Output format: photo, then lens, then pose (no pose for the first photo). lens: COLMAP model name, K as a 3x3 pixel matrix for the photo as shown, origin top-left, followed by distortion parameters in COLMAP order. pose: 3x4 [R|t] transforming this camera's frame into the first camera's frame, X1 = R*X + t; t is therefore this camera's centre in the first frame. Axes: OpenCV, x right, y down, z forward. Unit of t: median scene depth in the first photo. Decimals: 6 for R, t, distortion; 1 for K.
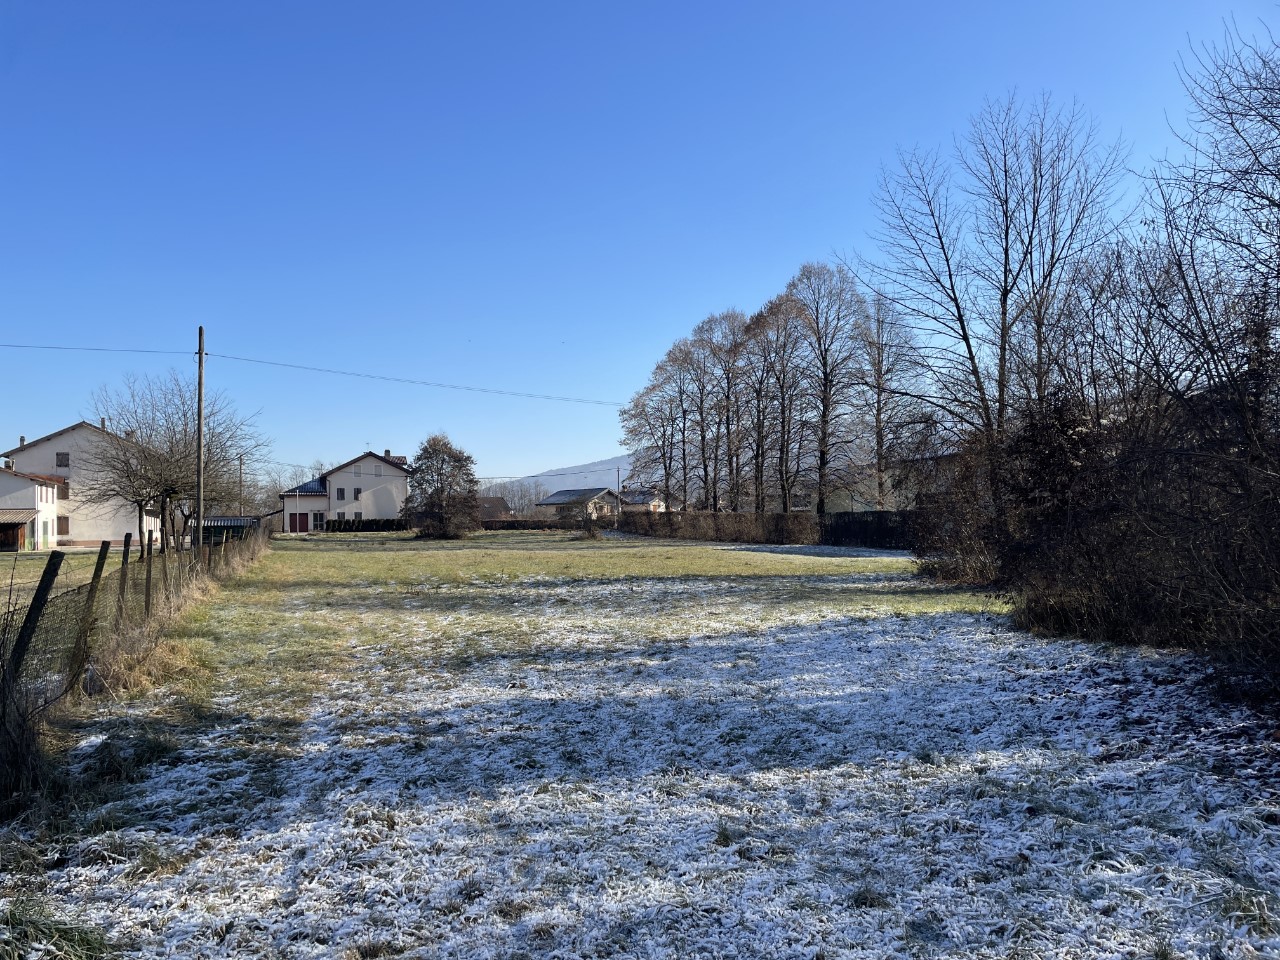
lens RADIAL K [[964.9, 0, 645.5], [0, 964.9, 478.7], [0, 0, 1]] dist [-0.003491, -0.021800]
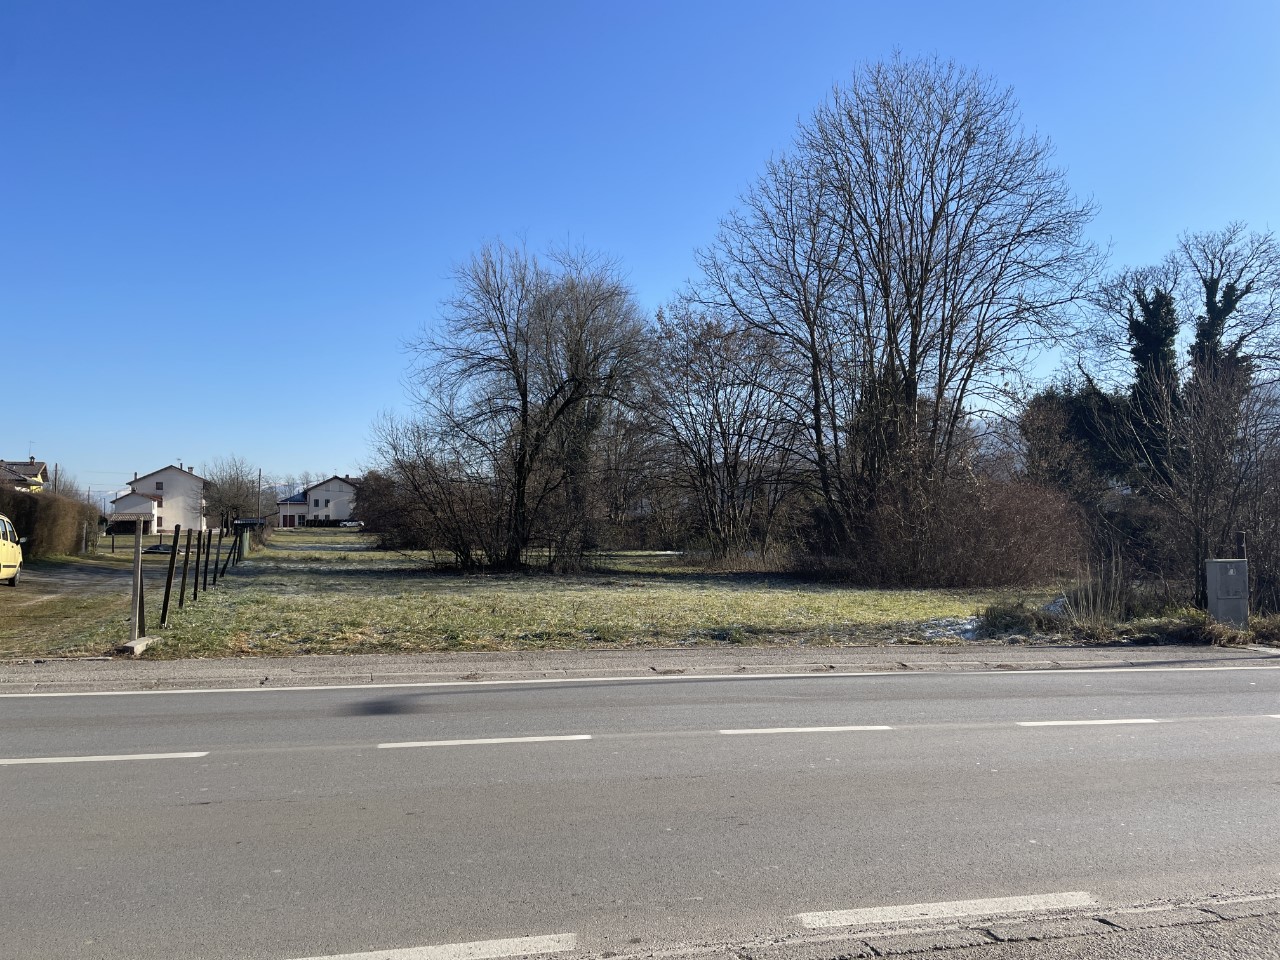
lens RADIAL K [[964.9, 0, 671.9], [0, 964.9, 458.0], [0, 0, 1]] dist [-0.003491, -0.021800]
pose [[0.999434, 0.013914, 0.030616, 0.248713], [-0.013246, 0.999672, -0.021923, -0.035703], [-0.030911, 0.021506, 0.999291, -0.683329]]
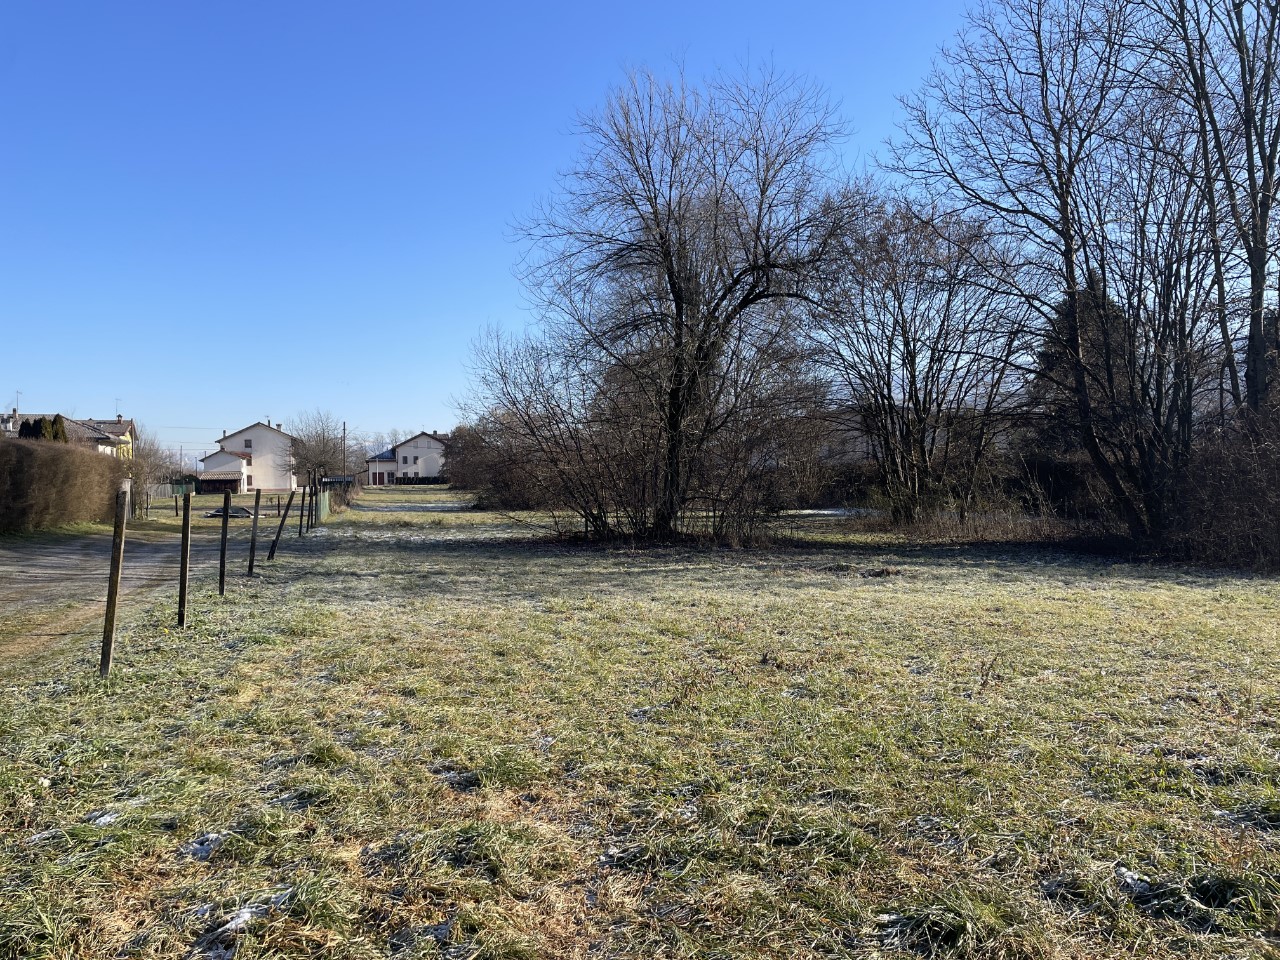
lens RADIAL K [[964.9, 0, 634.2], [0, 964.9, 484.8], [0, 0, 1]] dist [-0.003491, -0.021800]
pose [[0.996027, 0.004457, -0.088943, 0.210023], [0.000231, 0.998614, 0.052624, -0.029235], [0.089054, -0.052436, 0.994646, -0.564569]]
